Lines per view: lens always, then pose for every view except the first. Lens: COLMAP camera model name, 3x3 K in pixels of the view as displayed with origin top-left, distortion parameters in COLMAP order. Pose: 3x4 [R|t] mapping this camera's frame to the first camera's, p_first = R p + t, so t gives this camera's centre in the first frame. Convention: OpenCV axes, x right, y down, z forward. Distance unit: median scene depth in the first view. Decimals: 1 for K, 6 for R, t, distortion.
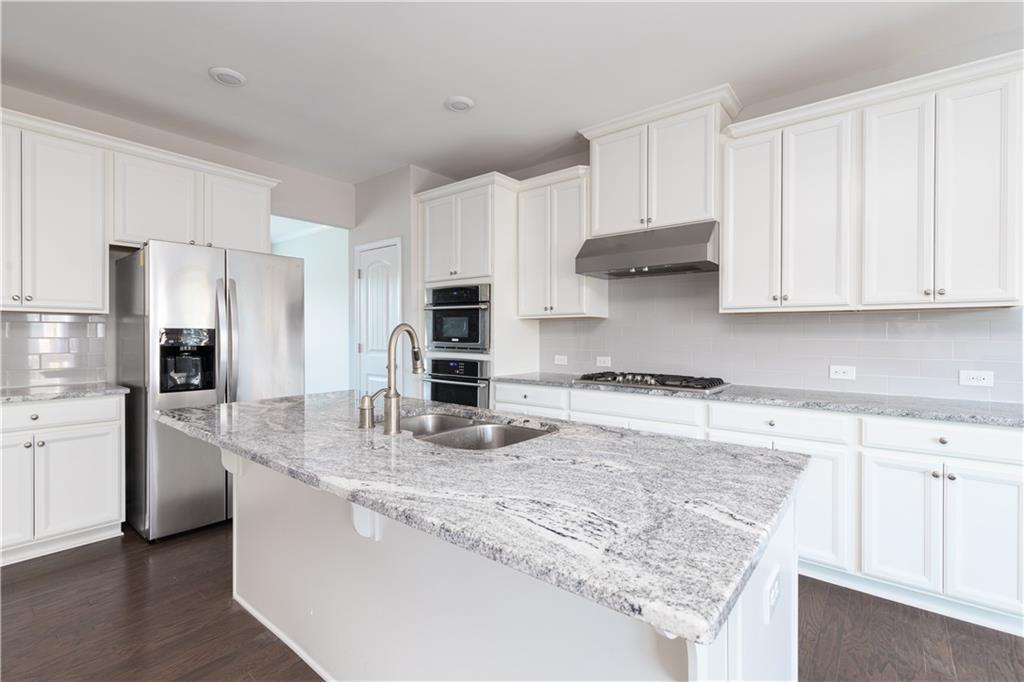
lens RADIAL K [[468.5, 0, 505.9], [0, 468.5, 333.9], [0, 0, 1]] dist [-0.001732, -0.000271]
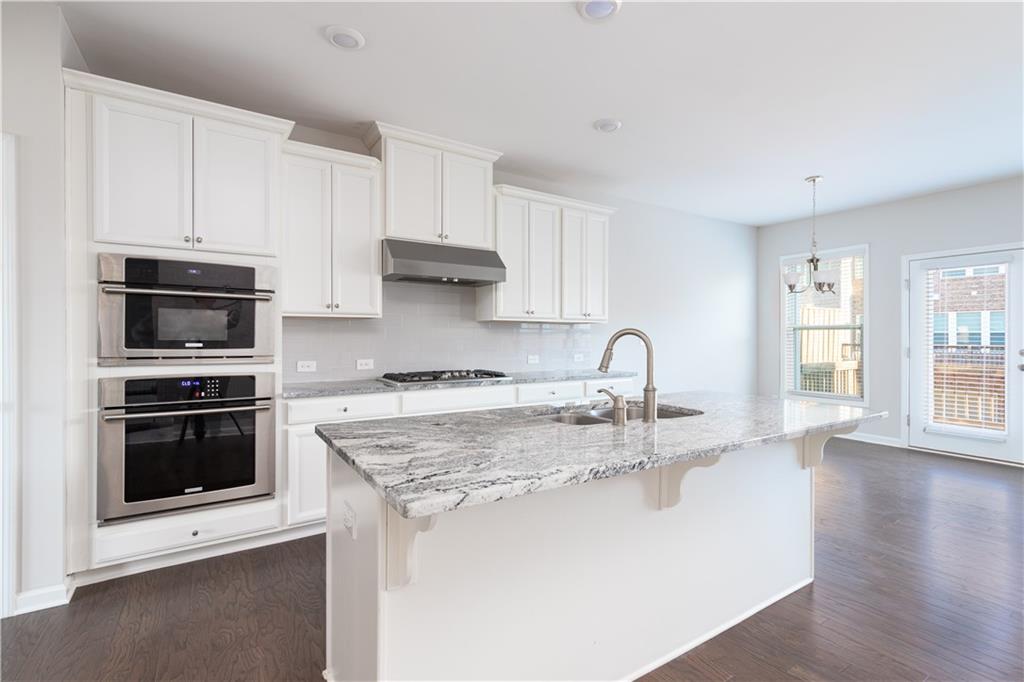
lens RADIAL K [[468.5, 0, 503.7], [0, 468.5, 339.9], [0, 0, 1]] dist [-0.001732, -0.000271]
pose [[0.300162, -0.005661, 0.953872, -0.664242], [0.001449, 0.999984, 0.005478, 0.003365], [-0.953887, -0.000262, 0.300165, 0.462944]]
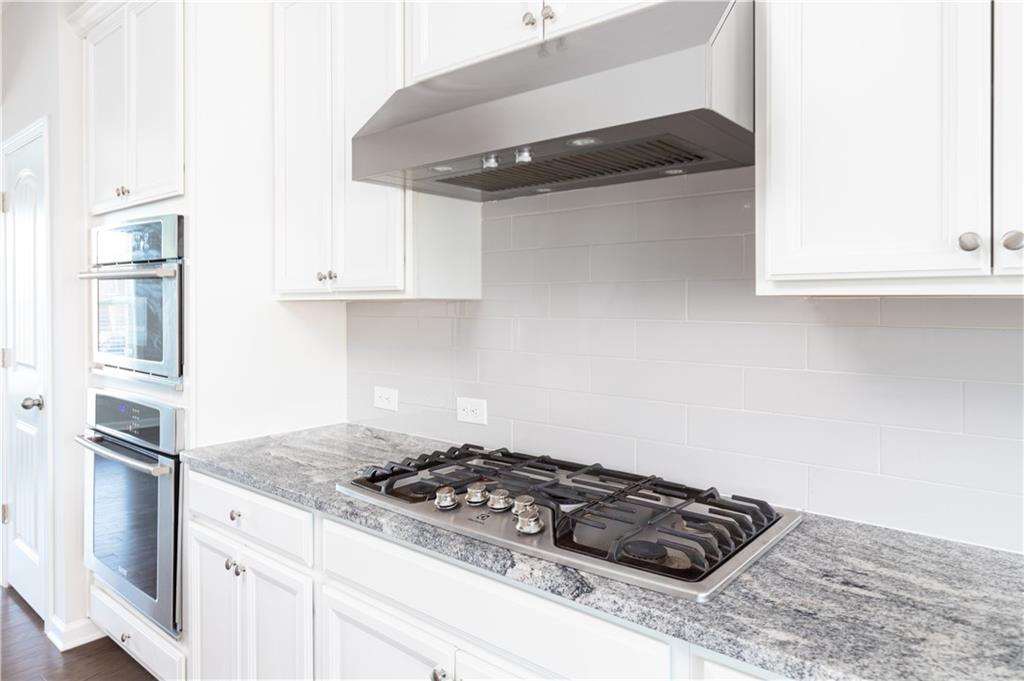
lens RADIAL K [[657.0, 0, 465.1], [0, 657.0, 303.3], [0, 0, 1]] dist [0.001576, -0.000012]
pose [[0.999322, -0.004529, -0.036531, 0.235934], [0.004531, 0.999990, -0.000018, -0.032711], [0.036531, -0.000148, 0.999333, 0.474072]]
